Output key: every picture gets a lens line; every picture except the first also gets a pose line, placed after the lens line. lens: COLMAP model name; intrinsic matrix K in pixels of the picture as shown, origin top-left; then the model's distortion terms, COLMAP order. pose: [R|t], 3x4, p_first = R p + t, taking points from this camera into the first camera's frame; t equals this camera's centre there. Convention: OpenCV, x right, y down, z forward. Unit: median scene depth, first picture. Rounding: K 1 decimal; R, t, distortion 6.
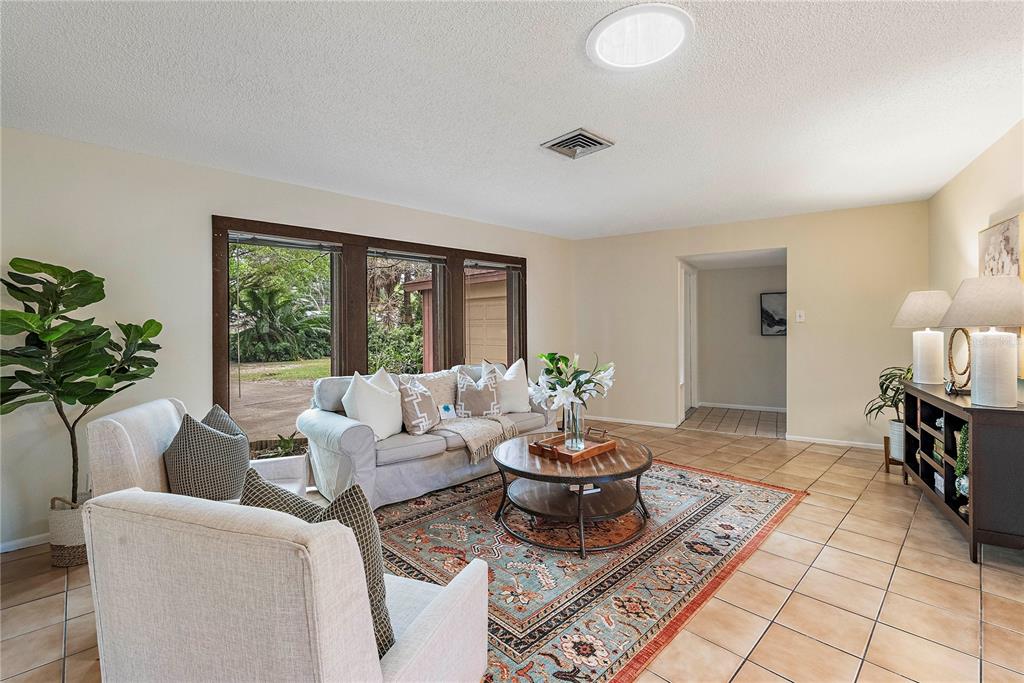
lens RADIAL K [[445.9, 0, 516.8], [0, 445.9, 333.9], [0, 0, 1]] dist [0.003275, -0.000502]
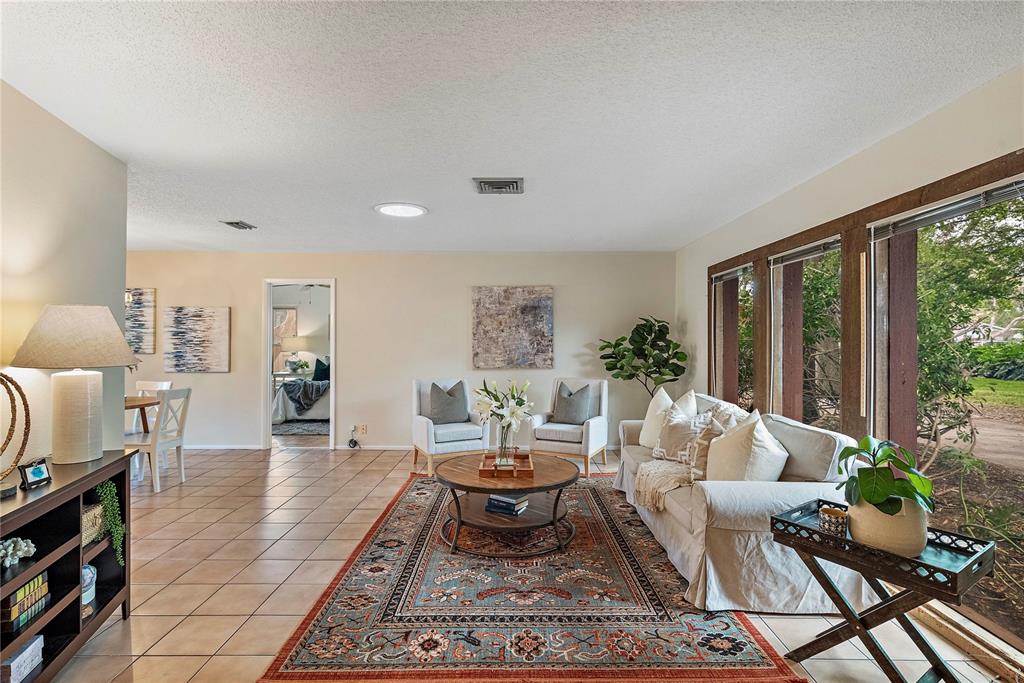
lens RADIAL K [[501.0, 0, 513.6], [0, 501.0, 339.9], [0, 0, 1]] dist [0.000598, 0.000037]
pose [[-0.700189, 0.007923, -0.713914, 1.074231], [-0.002434, 0.999906, 0.013485, -0.073672], [0.713953, 0.011180, -0.700104, 2.046354]]
